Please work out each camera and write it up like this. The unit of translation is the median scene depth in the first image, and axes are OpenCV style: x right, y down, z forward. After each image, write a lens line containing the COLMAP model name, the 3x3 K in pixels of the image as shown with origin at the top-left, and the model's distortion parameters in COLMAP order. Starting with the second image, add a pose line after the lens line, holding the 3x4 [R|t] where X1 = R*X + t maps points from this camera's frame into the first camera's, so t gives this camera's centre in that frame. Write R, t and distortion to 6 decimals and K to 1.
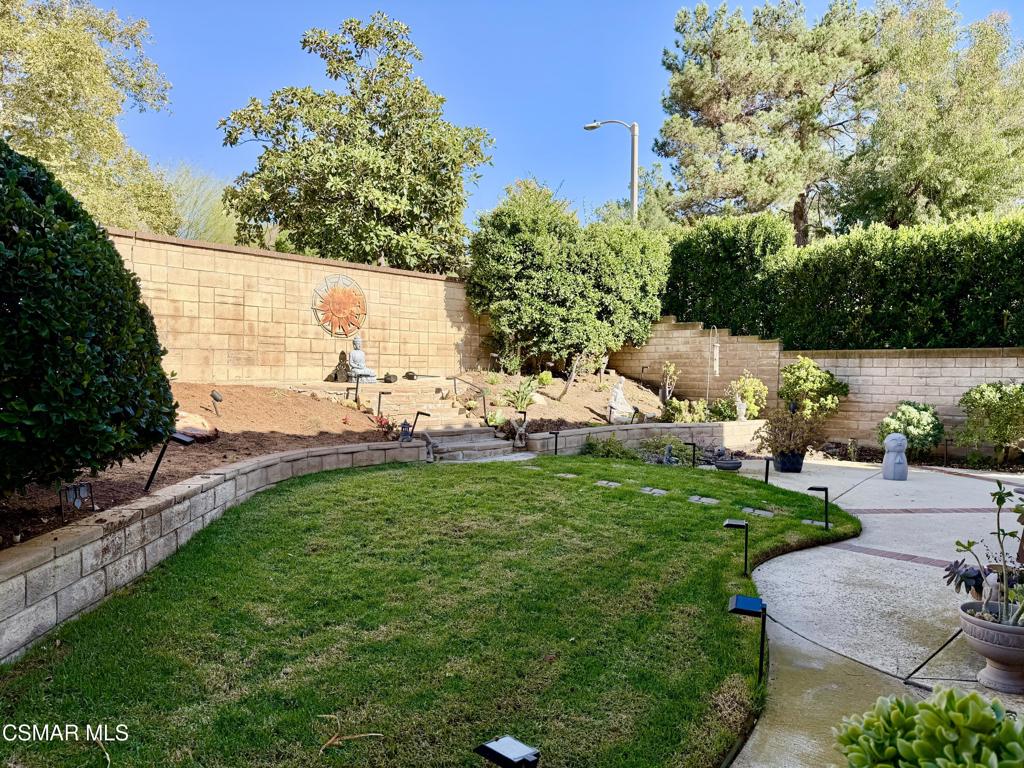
lens RADIAL K [[714.2, 0, 511.0], [0, 714.2, 387.8], [0, 0, 1]] dist [0.098642, -0.145818]
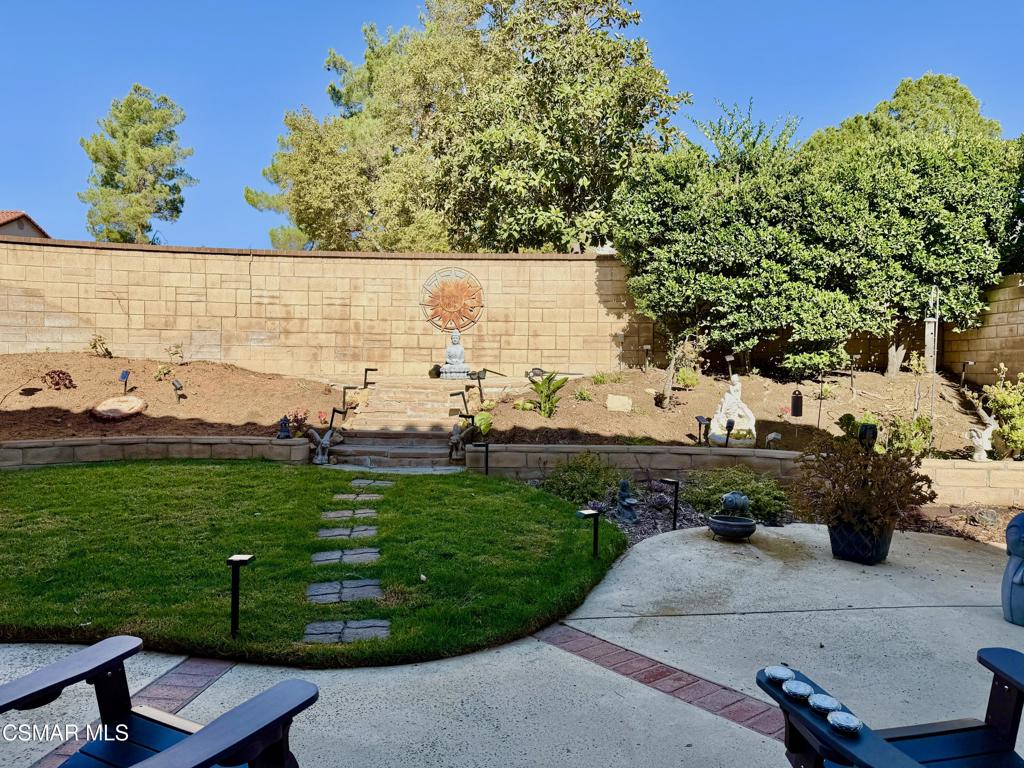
lens RADIAL K [[714.2, 0, 511.0], [0, 714.2, 387.8], [0, 0, 1]] dist [0.098642, -0.145818]
pose [[0.659231, 0.020540, -0.751660, 0.585331], [-0.023822, 0.999696, 0.006425, -0.003540], [0.751563, 0.013670, 0.659520, 0.460523]]
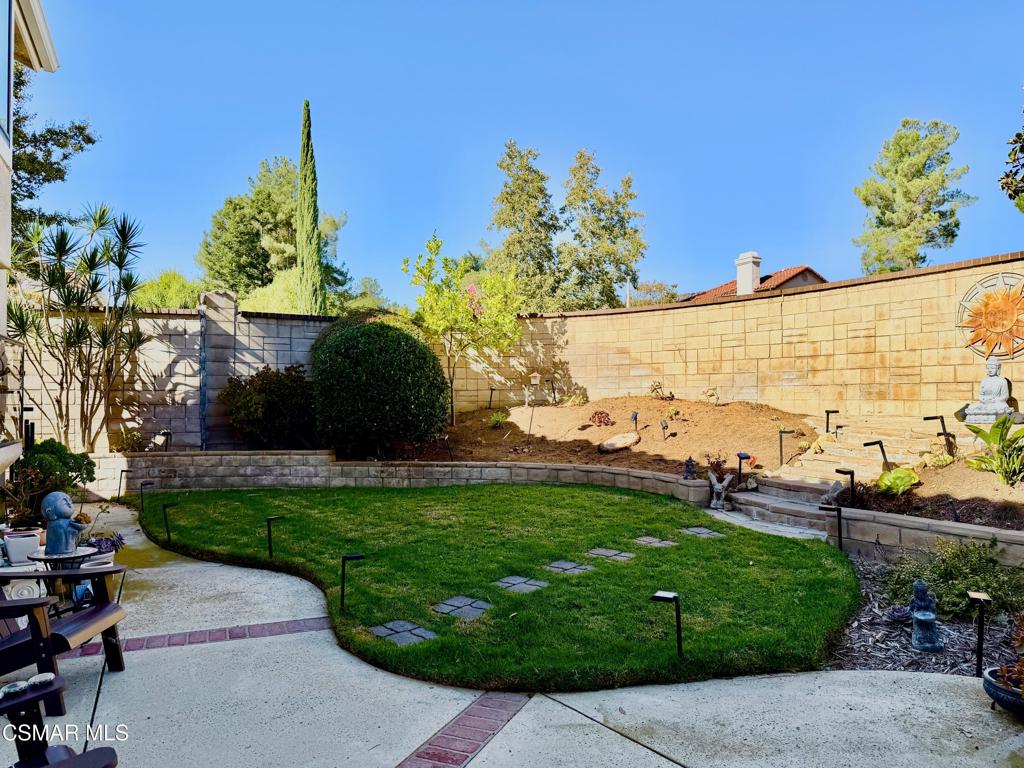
lens RADIAL K [[714.2, 0, 511.0], [0, 714.2, 387.8], [0, 0, 1]] dist [0.098642, -0.145818]
pose [[-0.339988, -0.018203, -0.940254, 0.663967], [-0.020371, 0.999721, -0.011988, -0.025331], [0.940209, 0.015078, -0.340264, 0.853001]]
